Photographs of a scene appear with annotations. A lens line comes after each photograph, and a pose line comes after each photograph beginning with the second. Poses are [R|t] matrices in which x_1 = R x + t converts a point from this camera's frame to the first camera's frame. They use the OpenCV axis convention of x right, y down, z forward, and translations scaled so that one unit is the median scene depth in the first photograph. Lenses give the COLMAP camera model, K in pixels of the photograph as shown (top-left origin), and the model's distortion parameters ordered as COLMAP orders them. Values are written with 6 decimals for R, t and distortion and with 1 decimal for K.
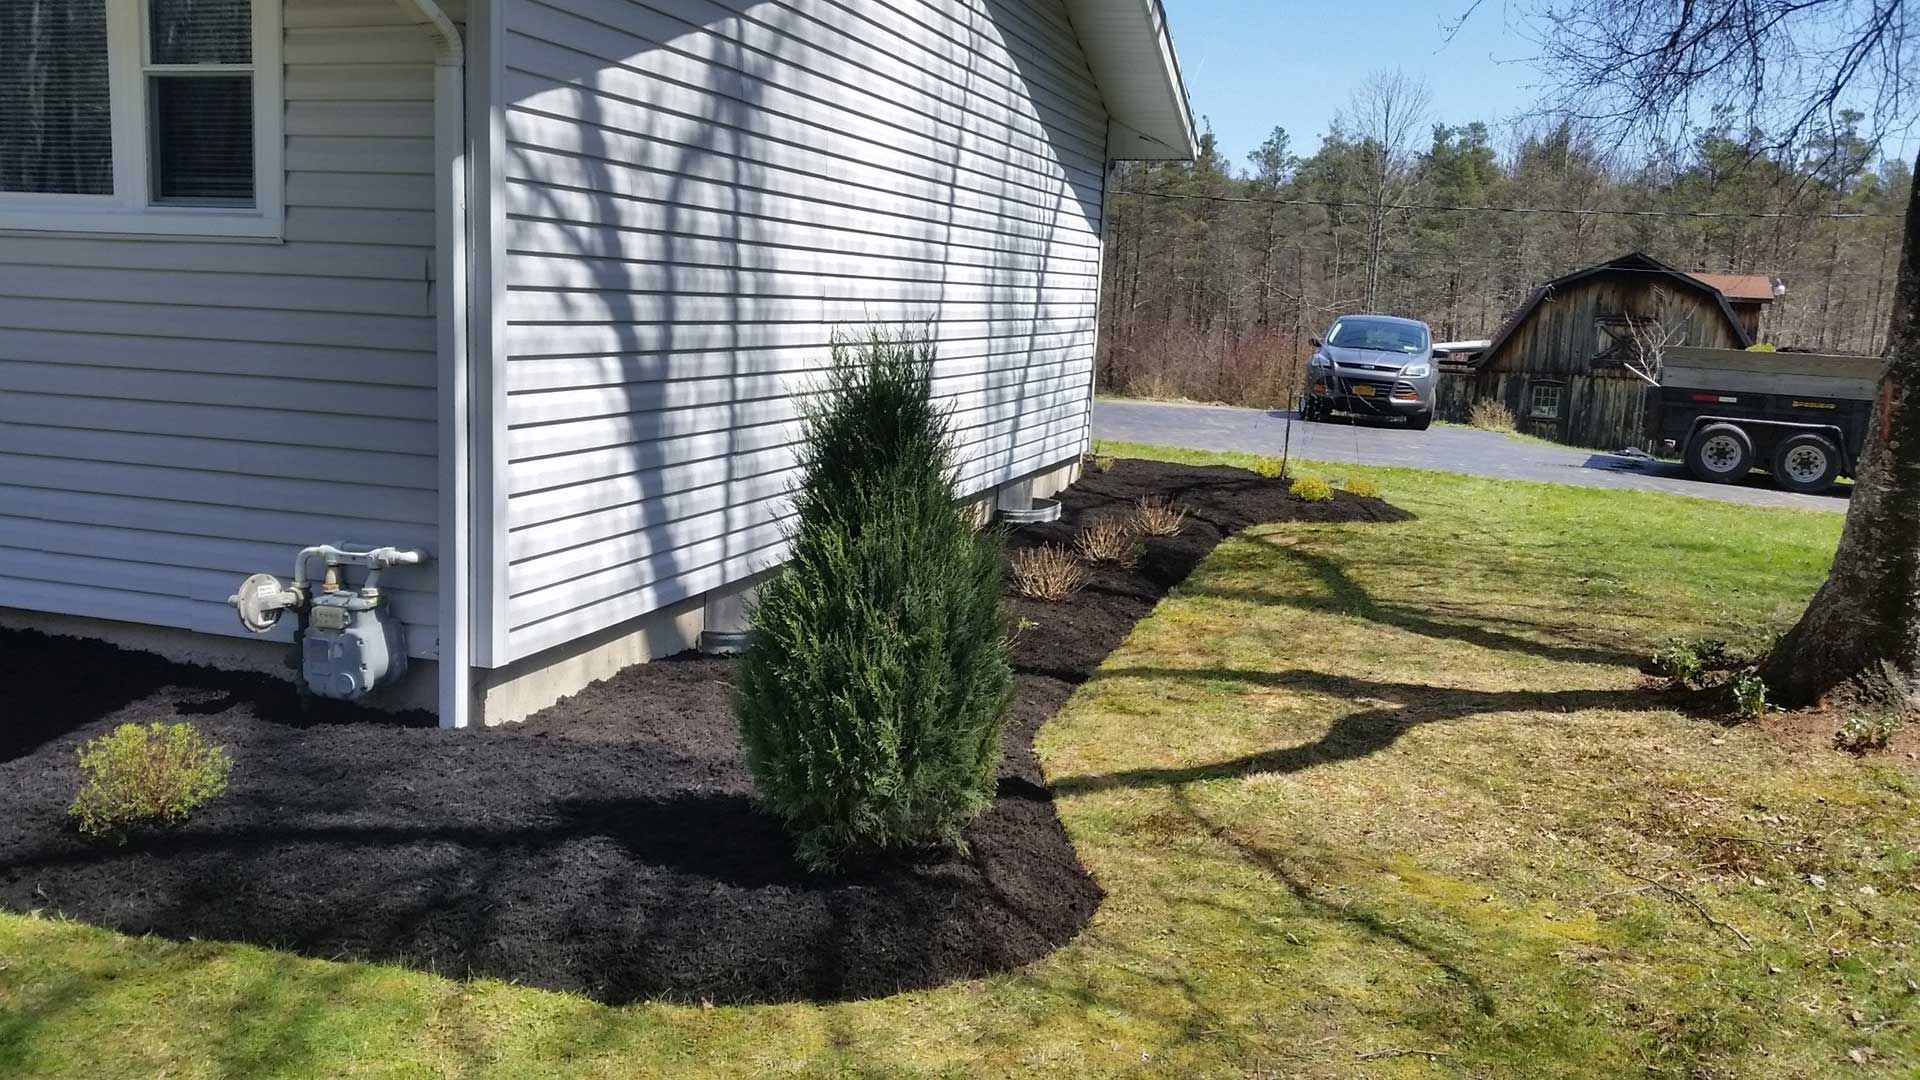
lens RADIAL K [[1582.1, 0, 955.2], [0, 1582.1, 539.6], [0, 0, 1]] dist [0.079474, -0.144879]
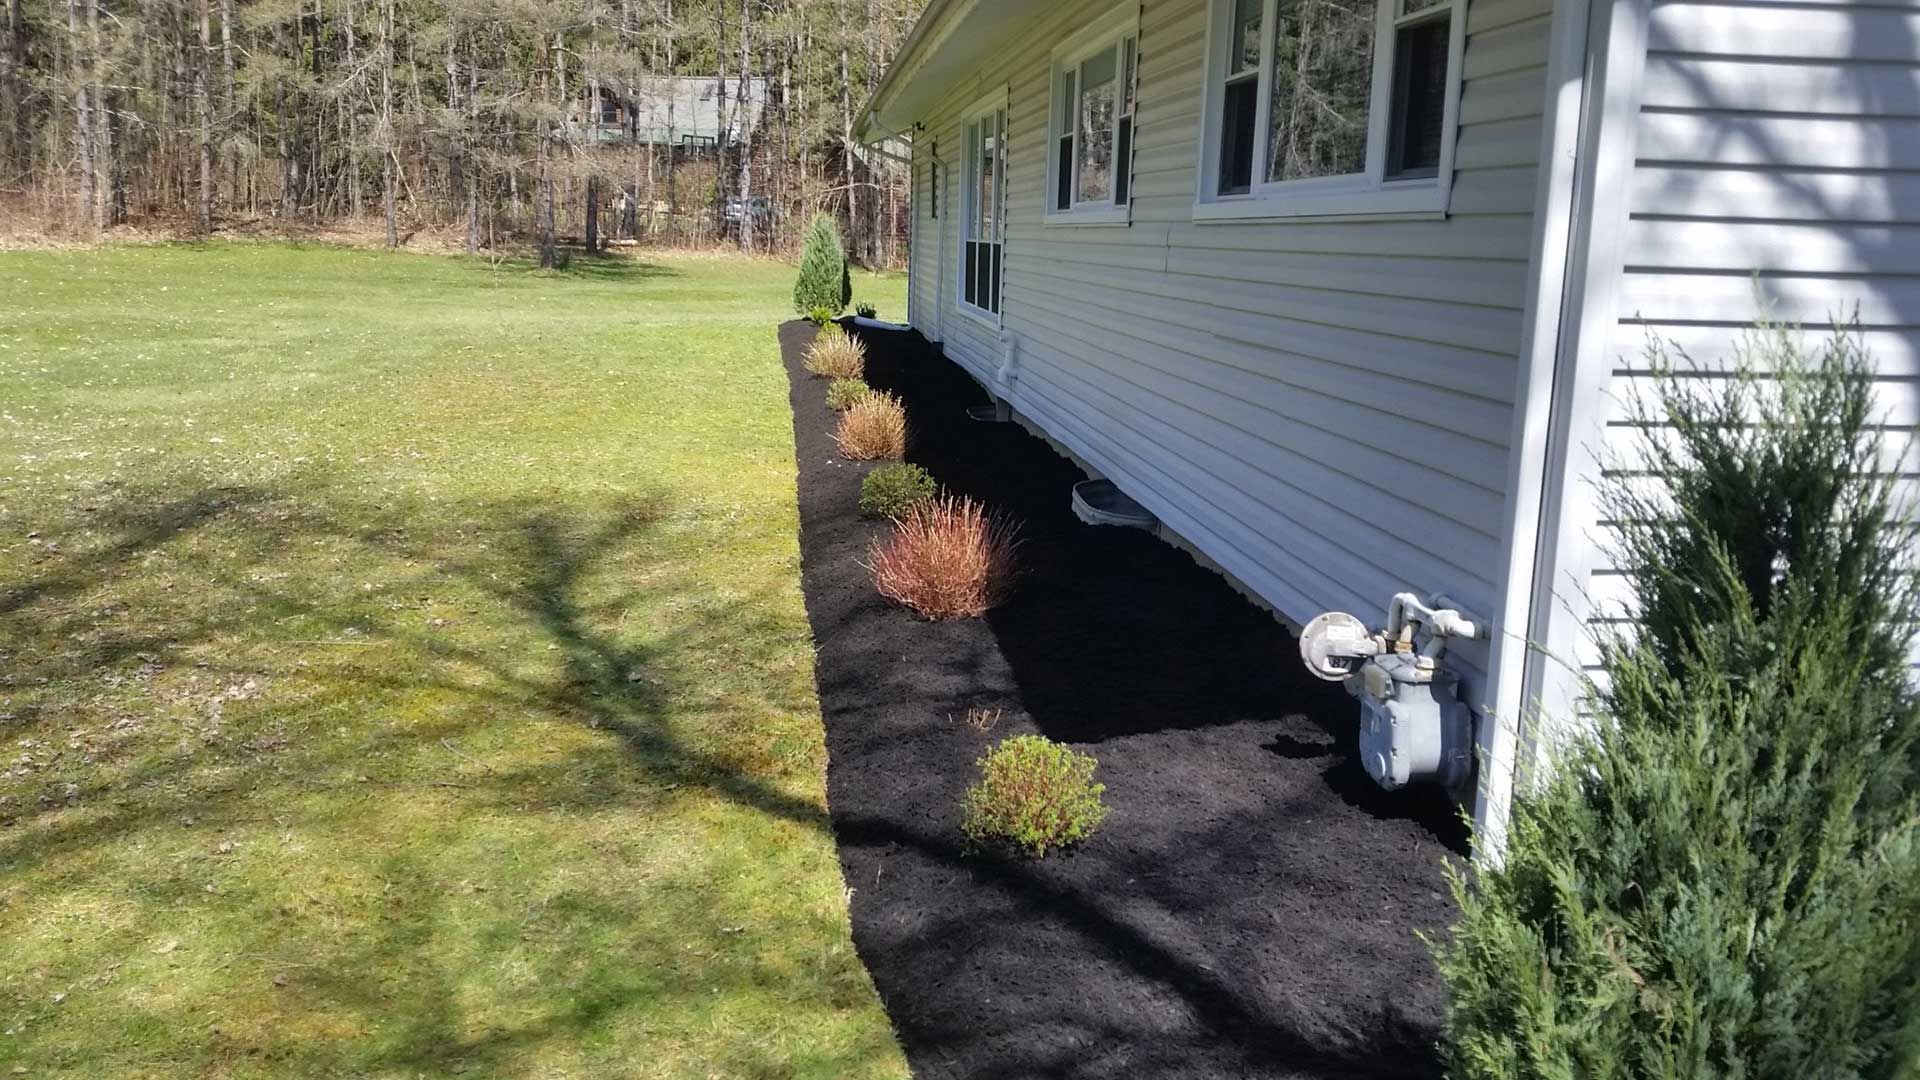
lens RADIAL K [[1582.1, 0, 955.2], [0, 1582.1, 539.6], [0, 0, 1]] dist [0.079474, -0.144879]
pose [[0.416989, 0.147272, -0.896901, 0.227083], [-0.151623, 0.984230, 0.091119, -0.062155], [0.896175, 0.097995, 0.432743, 0.451077]]
